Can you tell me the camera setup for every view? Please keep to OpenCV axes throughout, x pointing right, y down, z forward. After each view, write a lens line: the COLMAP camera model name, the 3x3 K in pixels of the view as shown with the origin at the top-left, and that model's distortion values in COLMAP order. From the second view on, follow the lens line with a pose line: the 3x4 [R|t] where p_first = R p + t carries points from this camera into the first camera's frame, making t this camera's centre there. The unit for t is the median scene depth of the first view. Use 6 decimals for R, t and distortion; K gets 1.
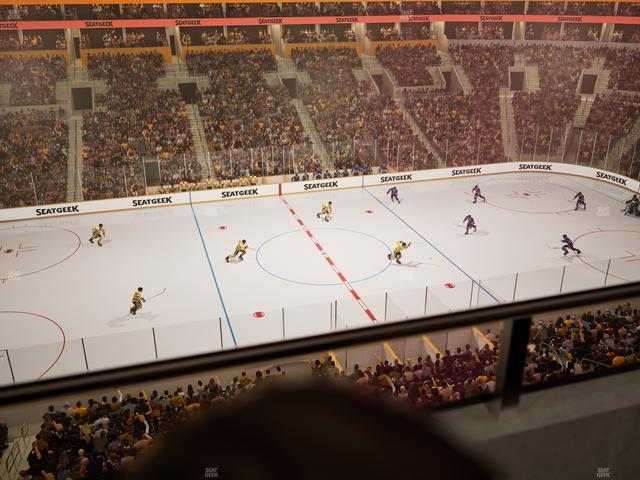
lens RADIAL K [[595.4, 0, 320.0], [0, 595.4, 240.0], [0, 0, 1]] dist [-0.001177, -0.002802]
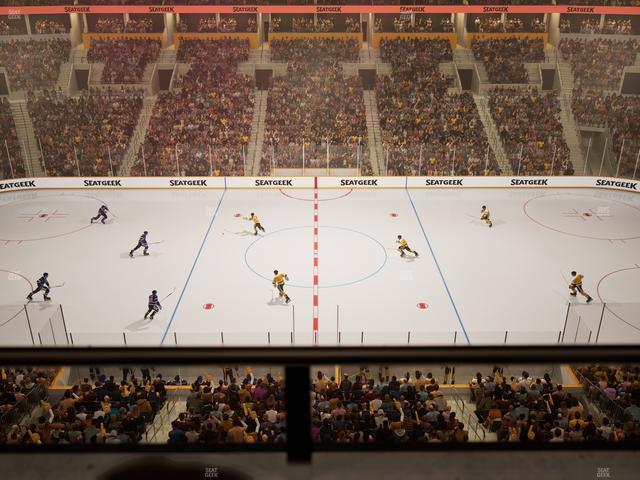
lens RADIAL K [[595.4, 0, 320.0], [0, 595.4, 240.0], [0, 0, 1]] dist [-0.001177, -0.002802]
pose [[0.957740, 0.117961, -0.262334, 0.185877], [-0.113100, 0.993015, 0.033610, -0.022596], [0.264466, -0.002520, 0.964392, 0.053156]]
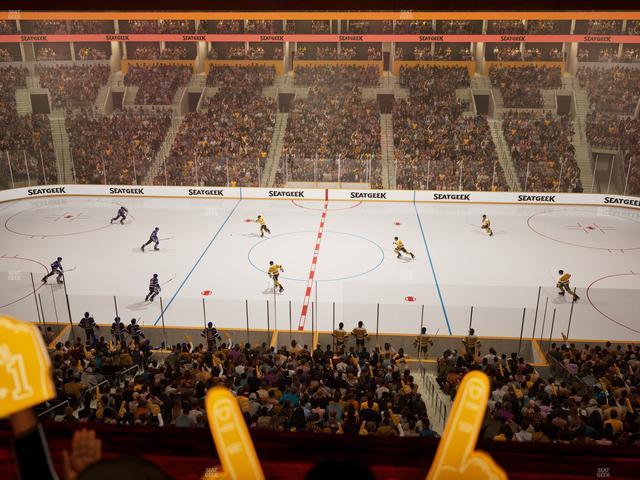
lens RADIAL K [[595.4, 0, 320.0], [0, 595.4, 240.0], [0, 0, 1]] dist [-0.001177, -0.002802]
pose [[0.934316, 0.122931, -0.334577, 0.243986], [-0.140143, 0.989744, -0.027700, 0.019031], [0.327741, 0.072769, 0.941961, 0.039881]]
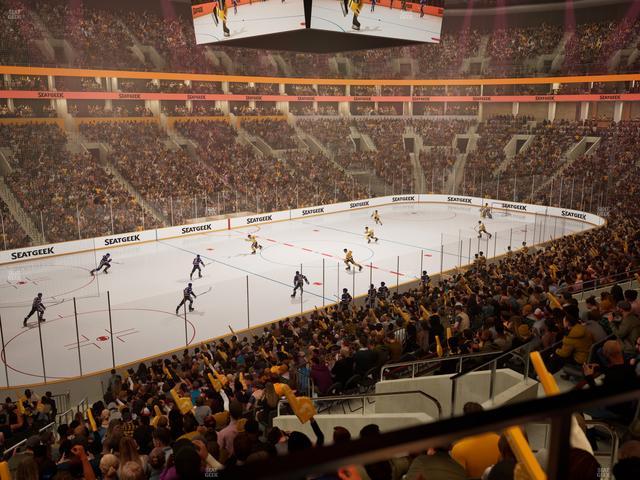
lens RADIAL K [[595.4, 0, 320.0], [0, 595.4, 240.0], [0, 0, 1]] dist [-0.001177, -0.002802]
pose [[0.907936, -0.089921, 0.409350, -0.332706], [0.164044, 0.975033, -0.149665, 0.125436], [-0.385671, 0.203038, 0.900018, -0.062030]]
